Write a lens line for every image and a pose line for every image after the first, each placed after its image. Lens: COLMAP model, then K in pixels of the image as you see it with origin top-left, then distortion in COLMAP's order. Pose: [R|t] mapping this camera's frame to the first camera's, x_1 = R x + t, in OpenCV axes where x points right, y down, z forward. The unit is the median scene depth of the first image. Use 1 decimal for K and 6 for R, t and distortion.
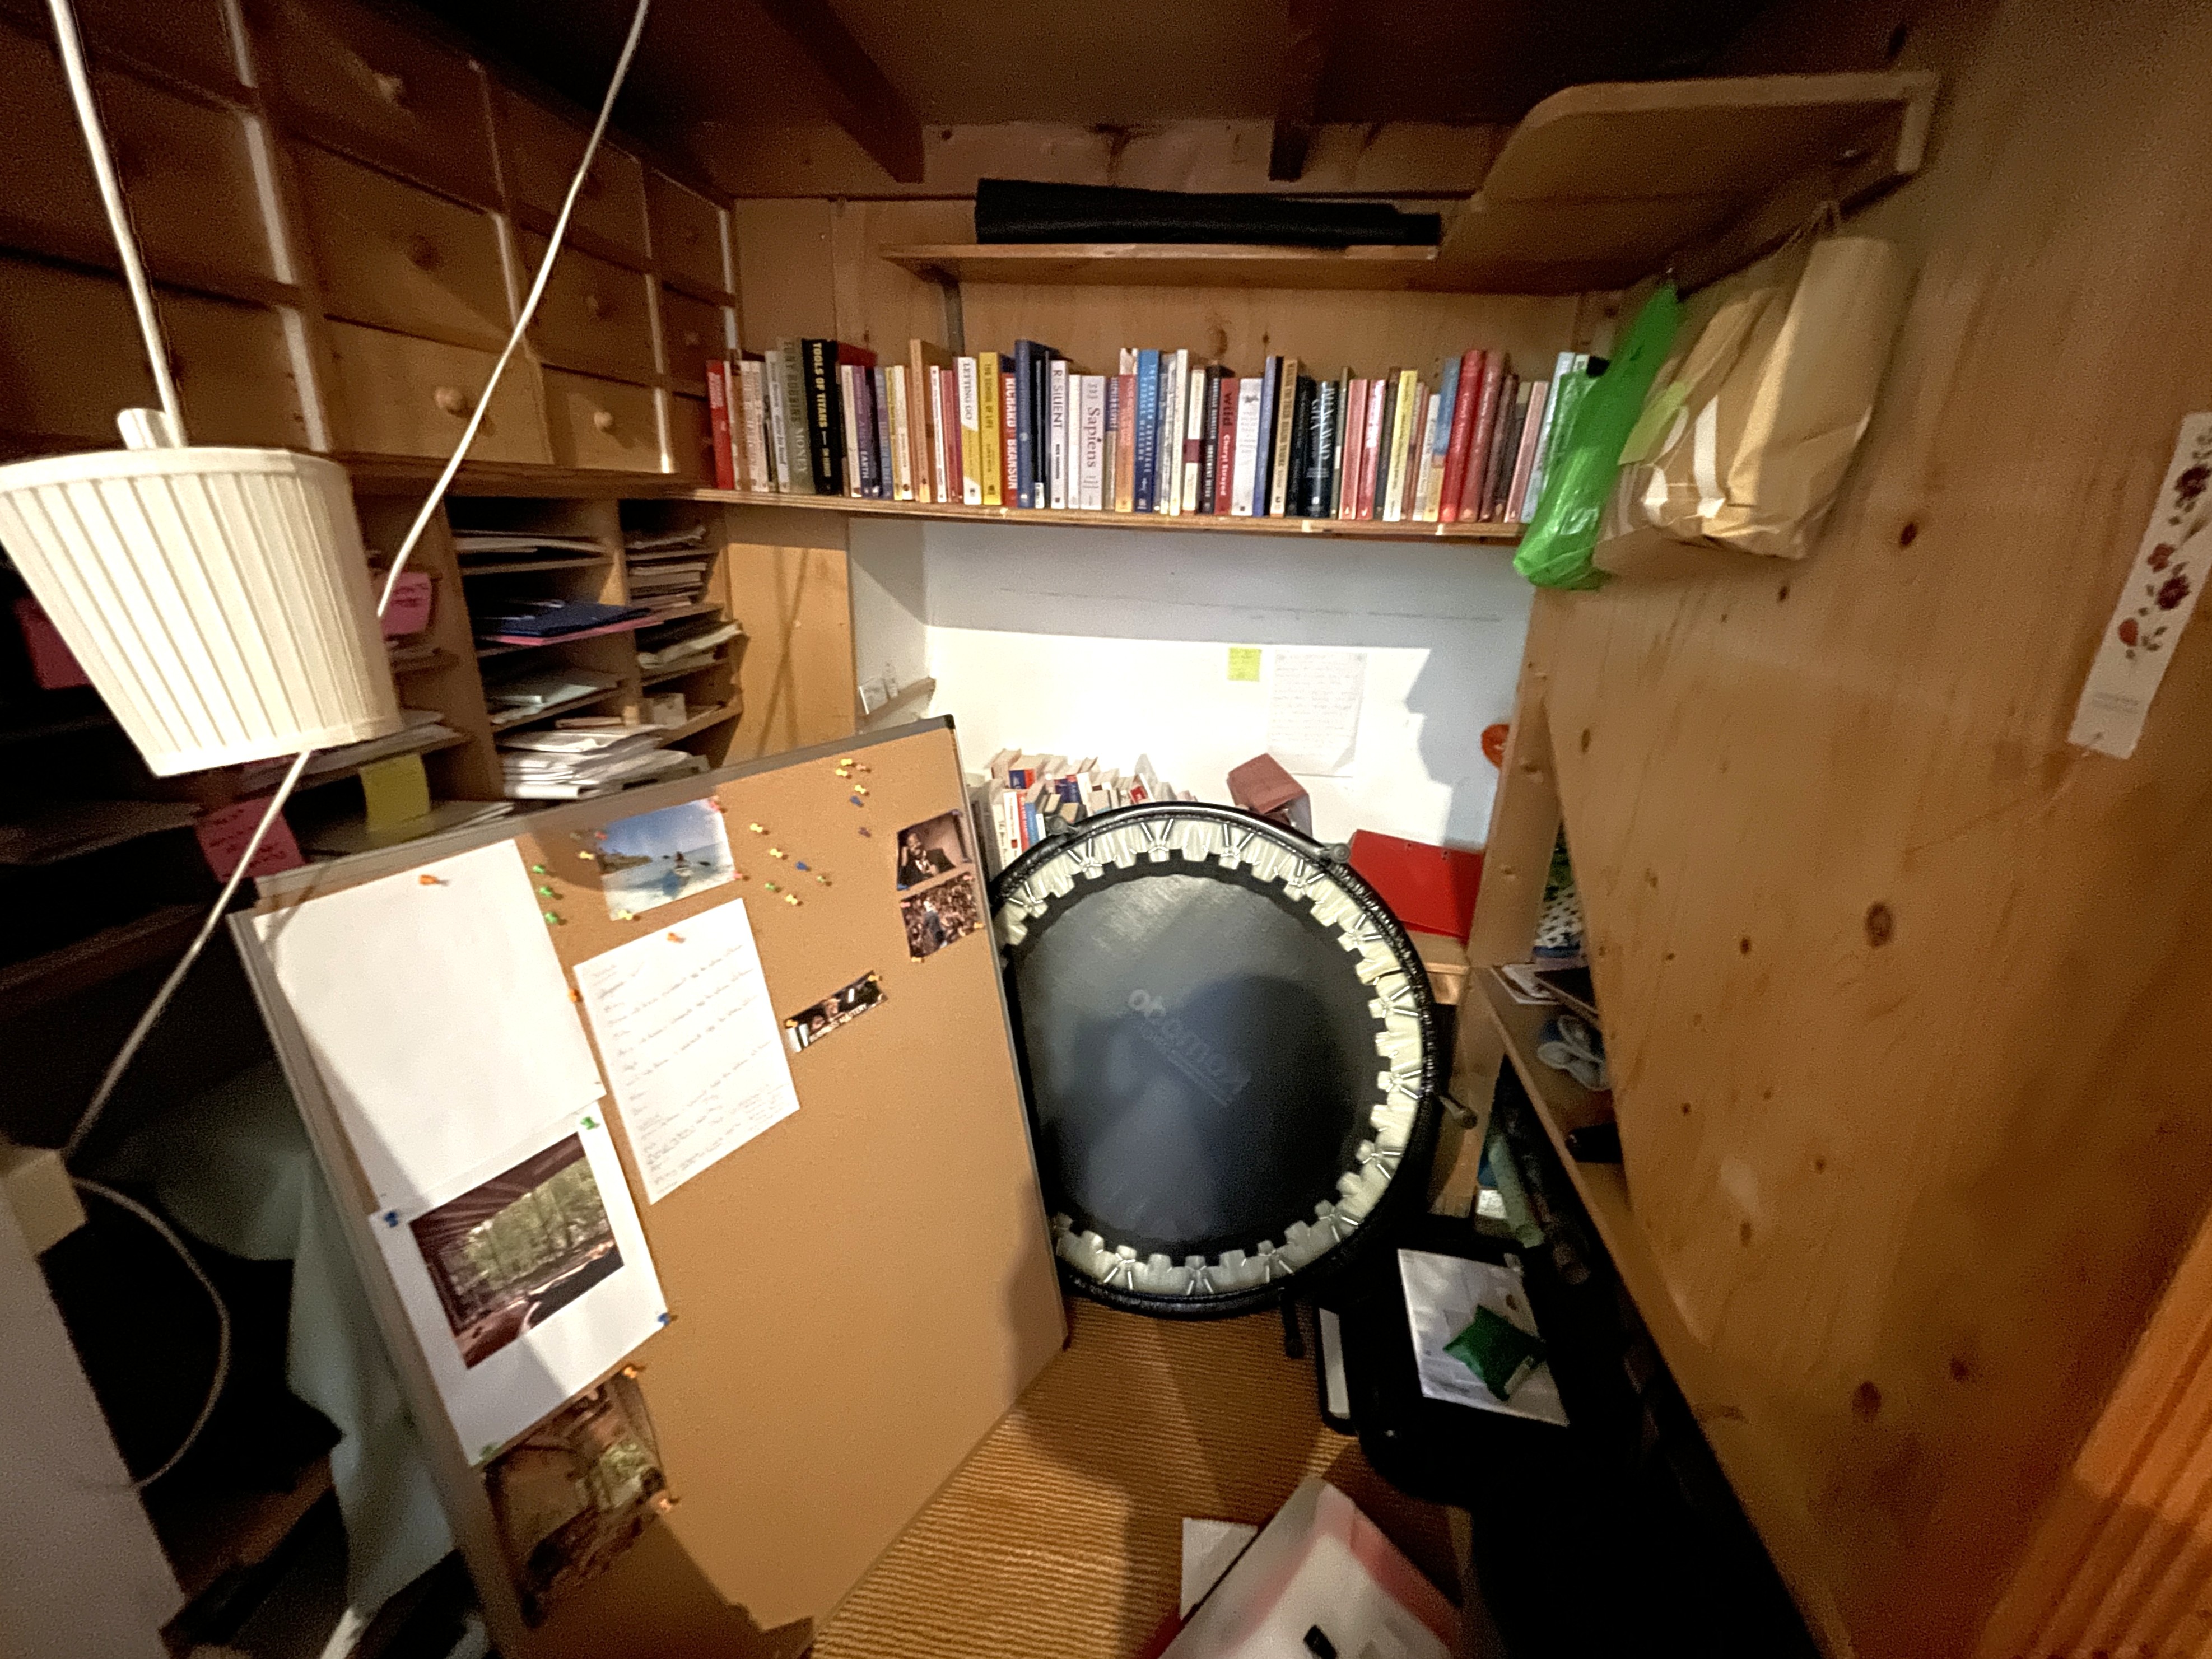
lens RADIAL K [[896.6, 0, 1104.4], [0, 896.6, 827.3], [0, 0, 1]] dist [-0.000138, -0.000049]
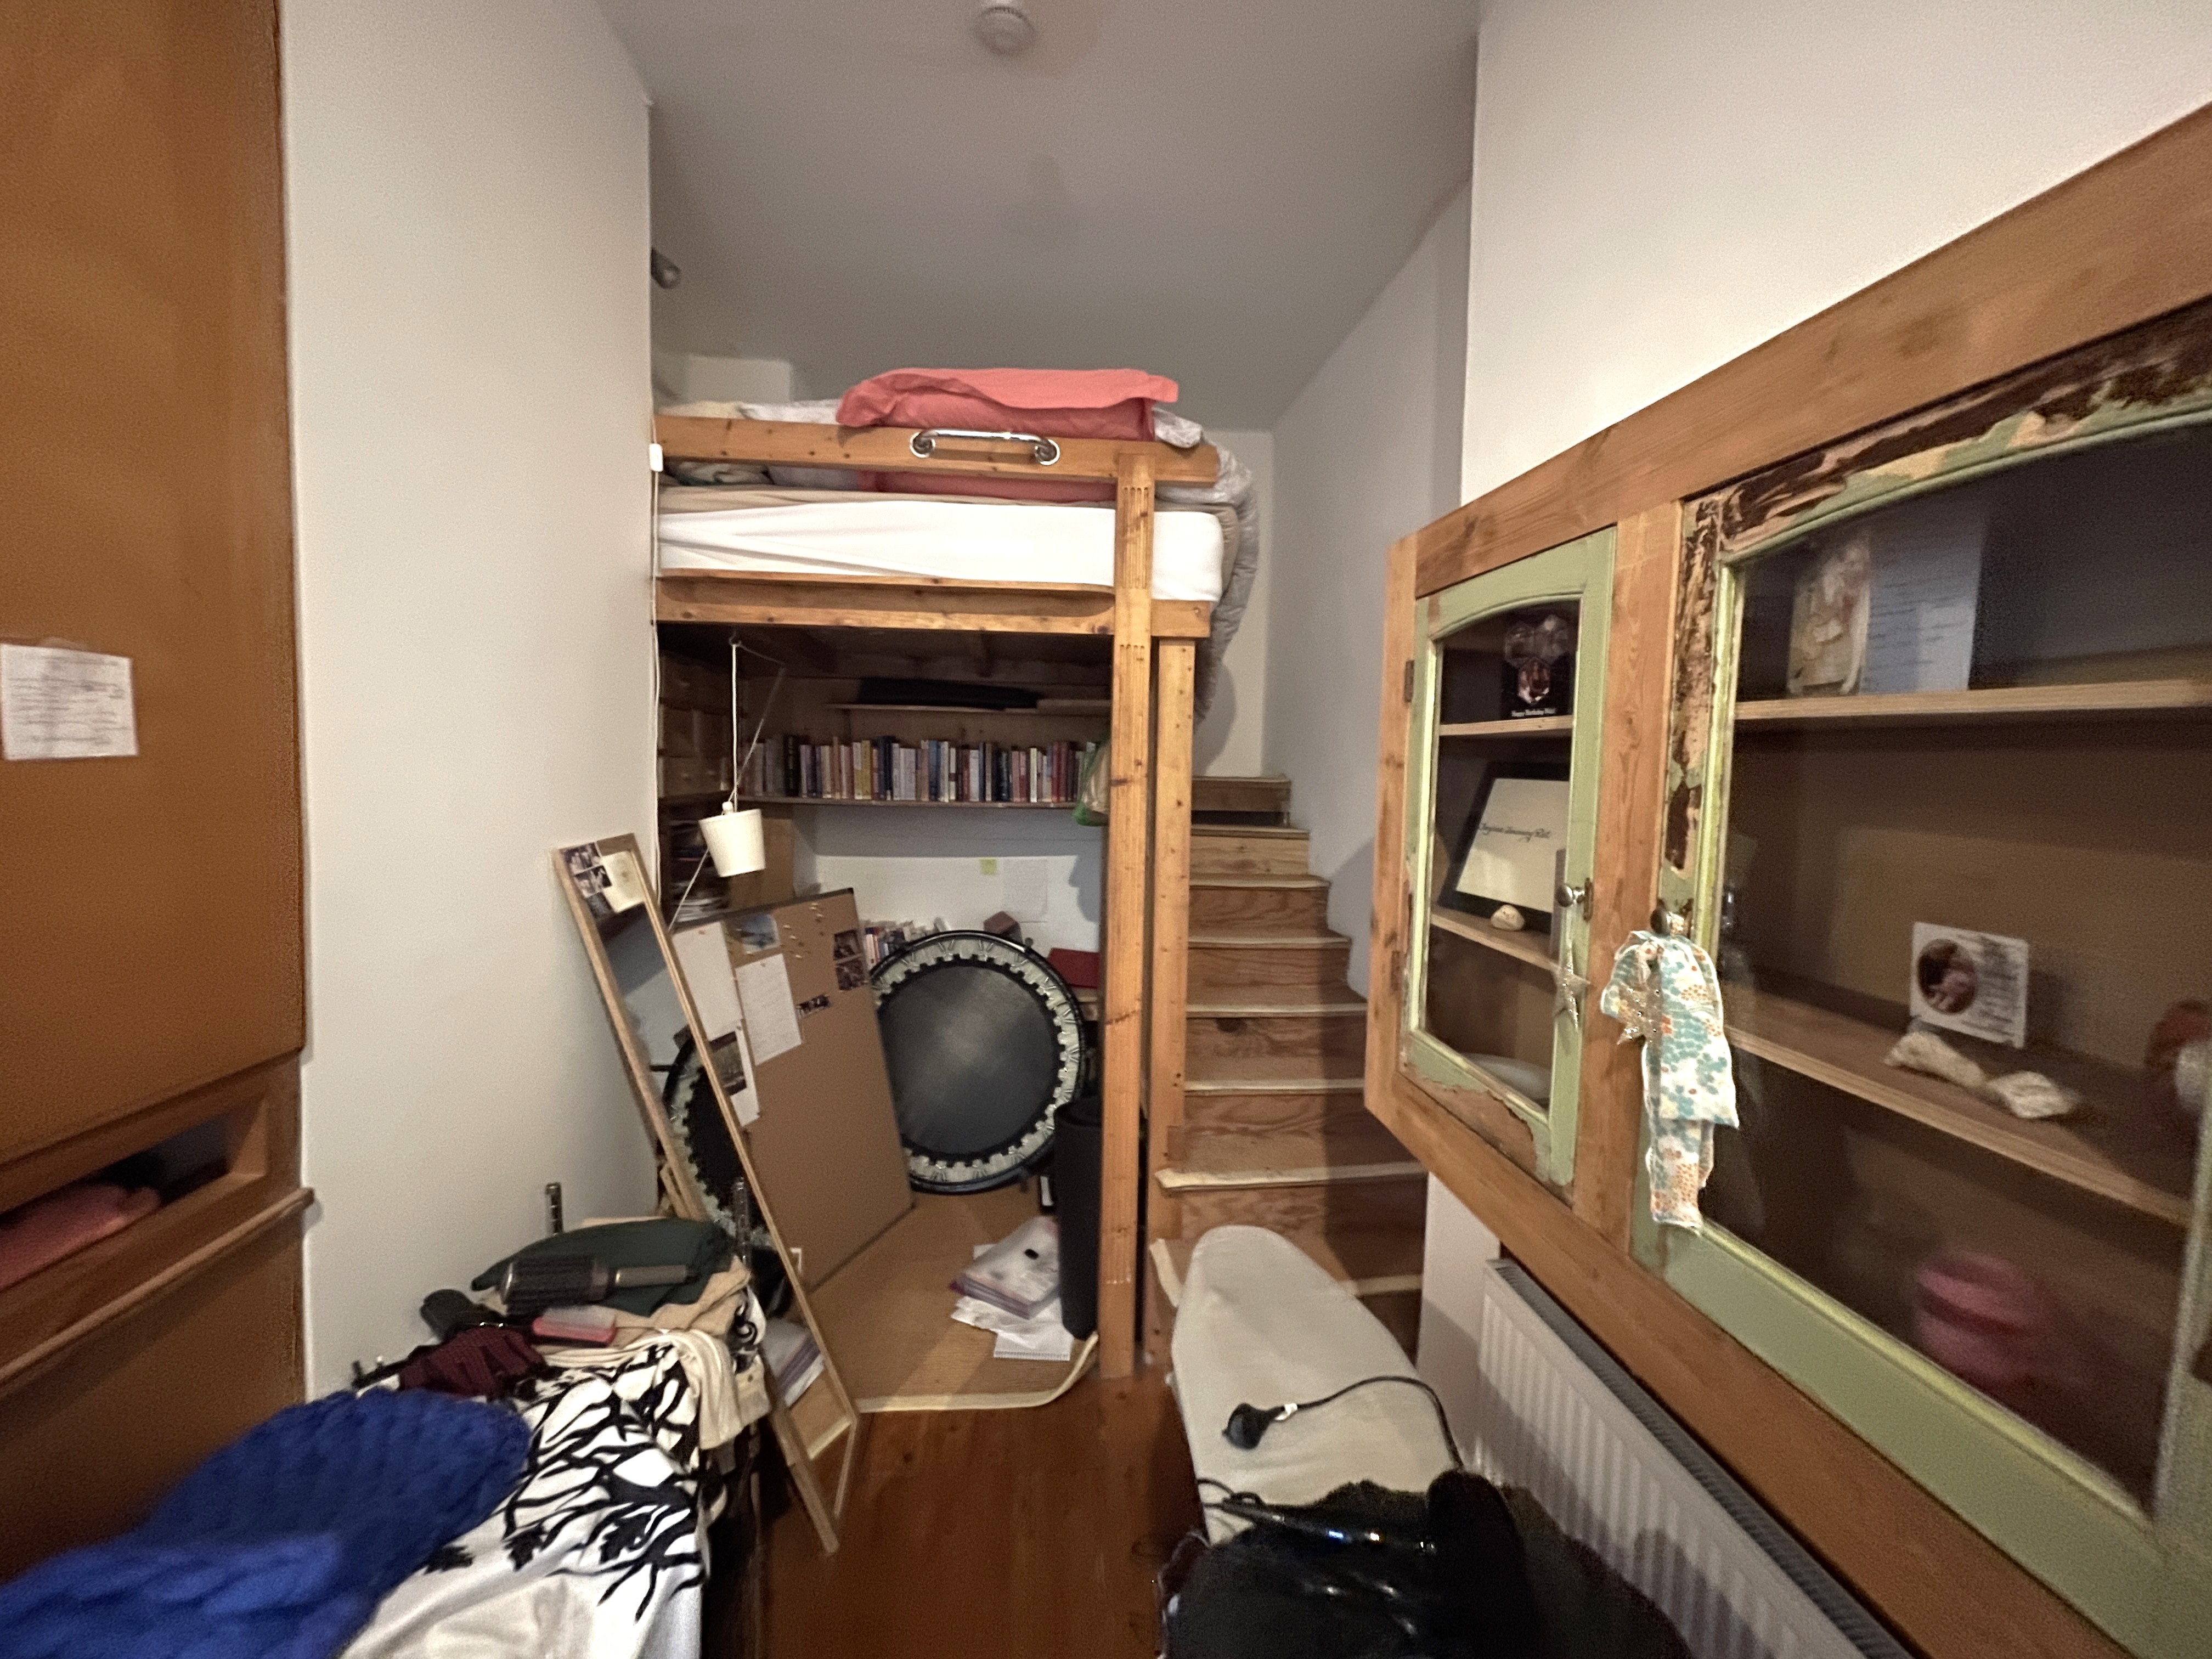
lens RADIAL K [[896.7, 0, 1103.1], [0, 896.7, 822.7], [0, 0, 1]] dist [-0.000138, -0.000049]
pose [[0.971631, -0.032984, 0.234191, -0.077055], [0.094029, 0.962475, -0.254559, 0.346847], [-0.217007, 0.269358, 0.938272, -1.288445]]
